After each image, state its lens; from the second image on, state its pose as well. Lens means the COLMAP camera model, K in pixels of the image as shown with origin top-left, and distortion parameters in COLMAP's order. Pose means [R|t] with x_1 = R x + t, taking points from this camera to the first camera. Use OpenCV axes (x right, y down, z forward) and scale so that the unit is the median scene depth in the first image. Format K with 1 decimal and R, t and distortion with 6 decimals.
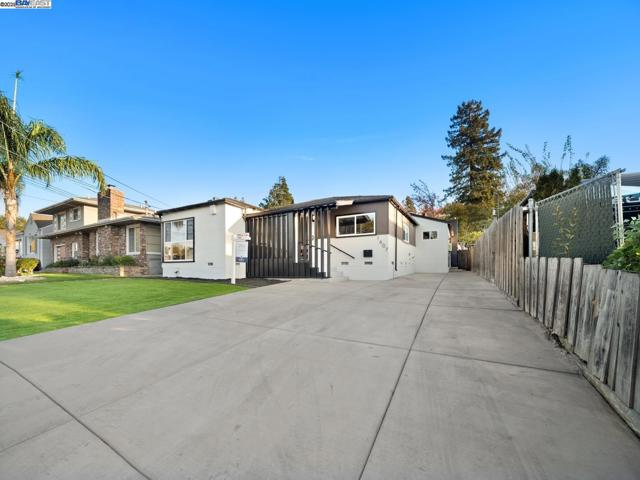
lens RADIAL K [[256.8, 0, 320.7], [0, 256.8, 241.7], [0, 0, 1]] dist [0.001389, -0.001128]
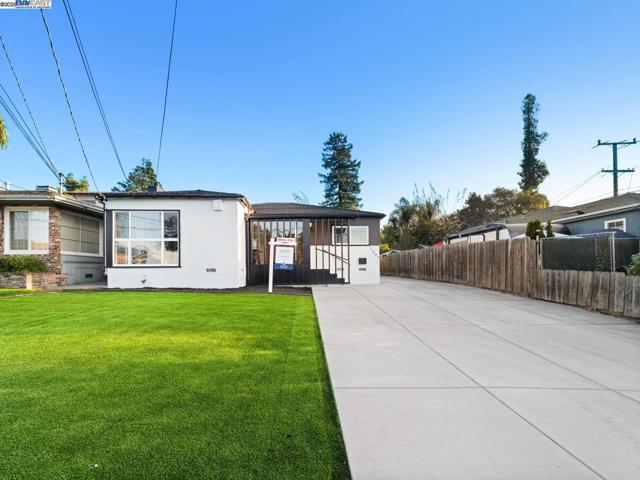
lens RADIAL K [[256.8, 0, 321.1], [0, 256.8, 239.0], [0, 0, 1]] dist [0.001389, -0.001128]
pose [[0.848772, 0.063429, 0.524941, -0.458385], [-0.051716, 0.997977, -0.036967, -0.000518], [-0.526224, 0.004229, 0.850336, 0.094834]]
